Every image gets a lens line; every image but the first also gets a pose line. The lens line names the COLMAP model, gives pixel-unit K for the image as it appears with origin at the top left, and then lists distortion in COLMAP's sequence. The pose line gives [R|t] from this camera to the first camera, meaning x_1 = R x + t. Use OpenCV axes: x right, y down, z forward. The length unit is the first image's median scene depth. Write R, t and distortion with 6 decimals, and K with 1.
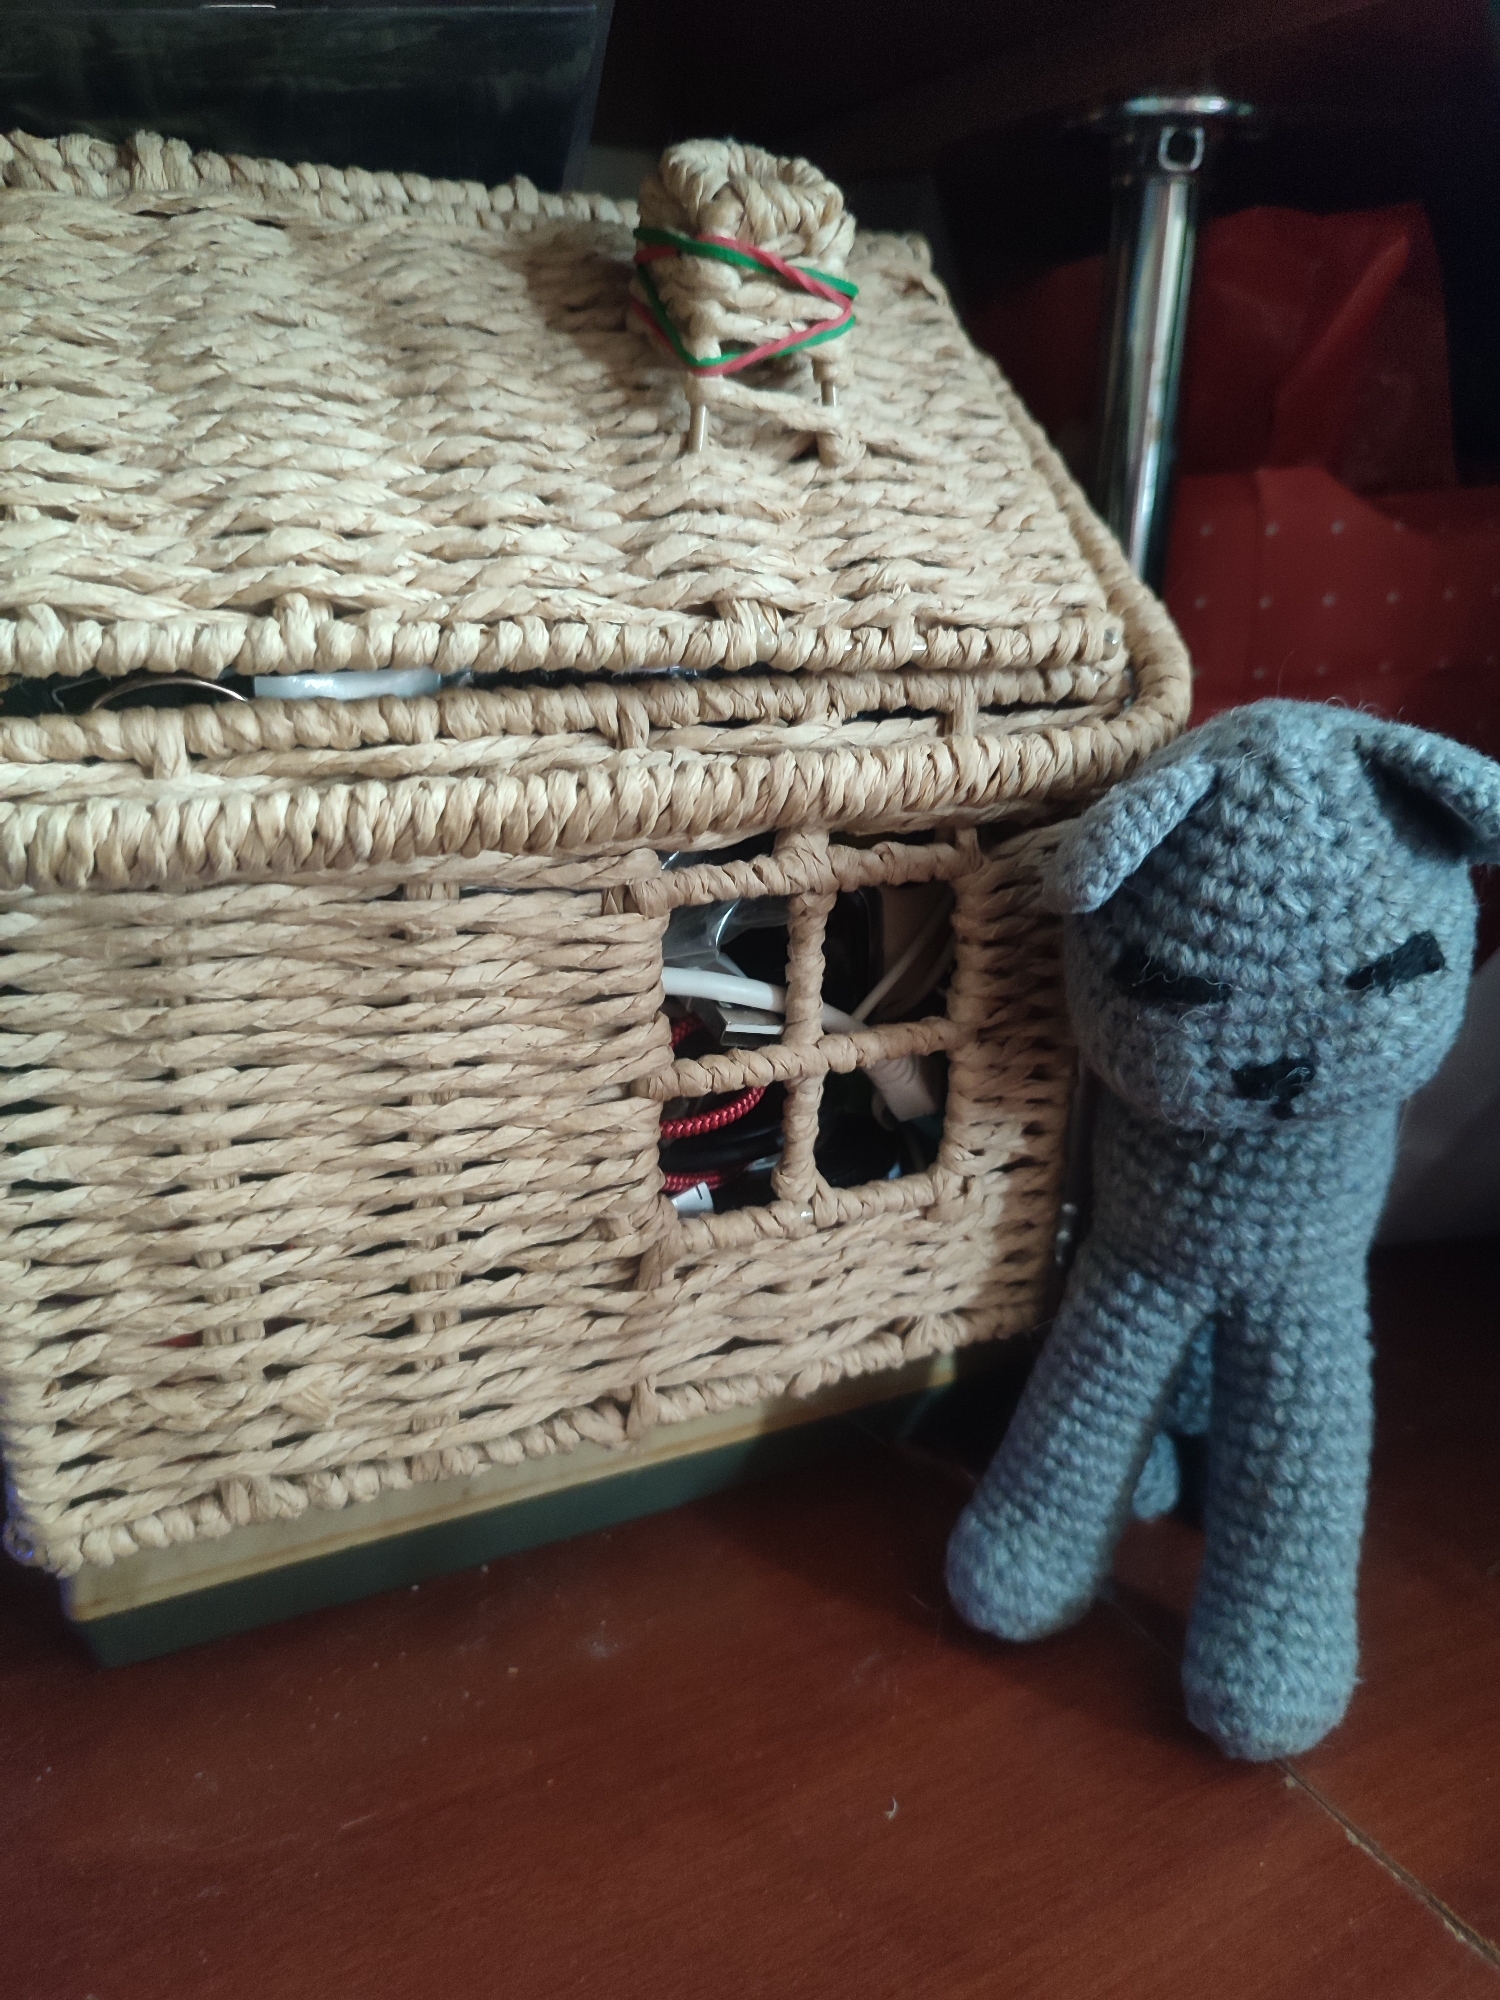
lens RADIAL K [[1510.6, 0, 750.0], [0, 1510.6, 1000.0], [0, 0, 1]] dist [-0.032047, -0.004766]
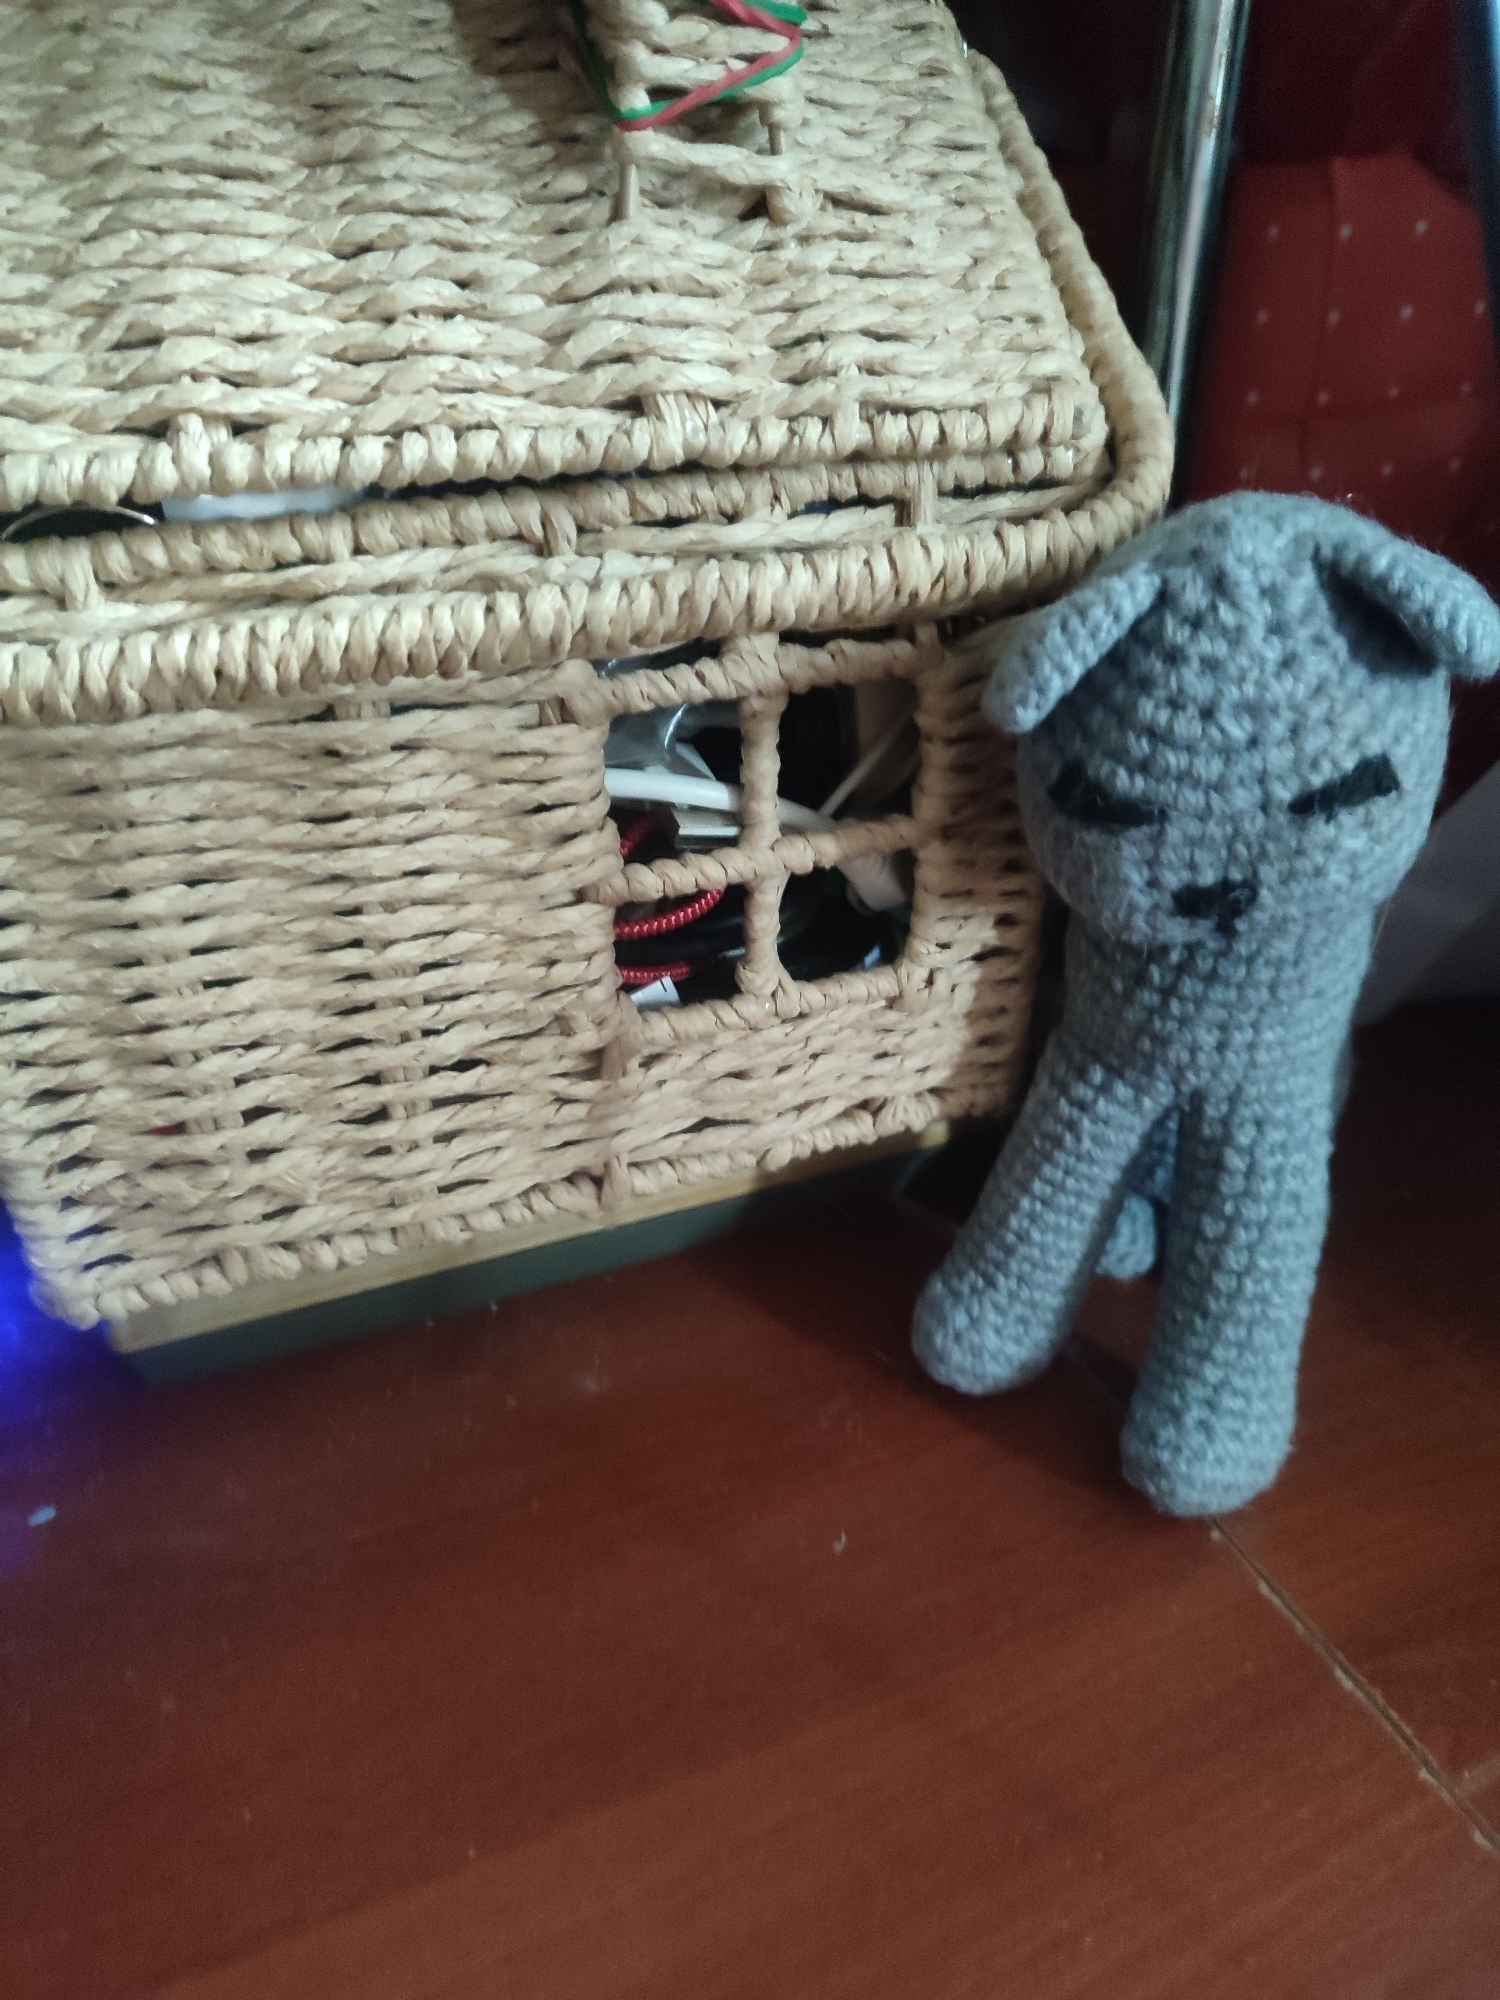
lens RADIAL K [[1498.8, 0, 743.4], [0, 1498.8, 1012.2], [0, 0, 1]] dist [-0.032774, 0.000890]
pose [[0.996465, 0.016284, -0.082411, 0.119847], [0.001820, 0.976616, 0.214982, -0.083534], [0.083984, -0.214372, 0.973135, 0.010740]]
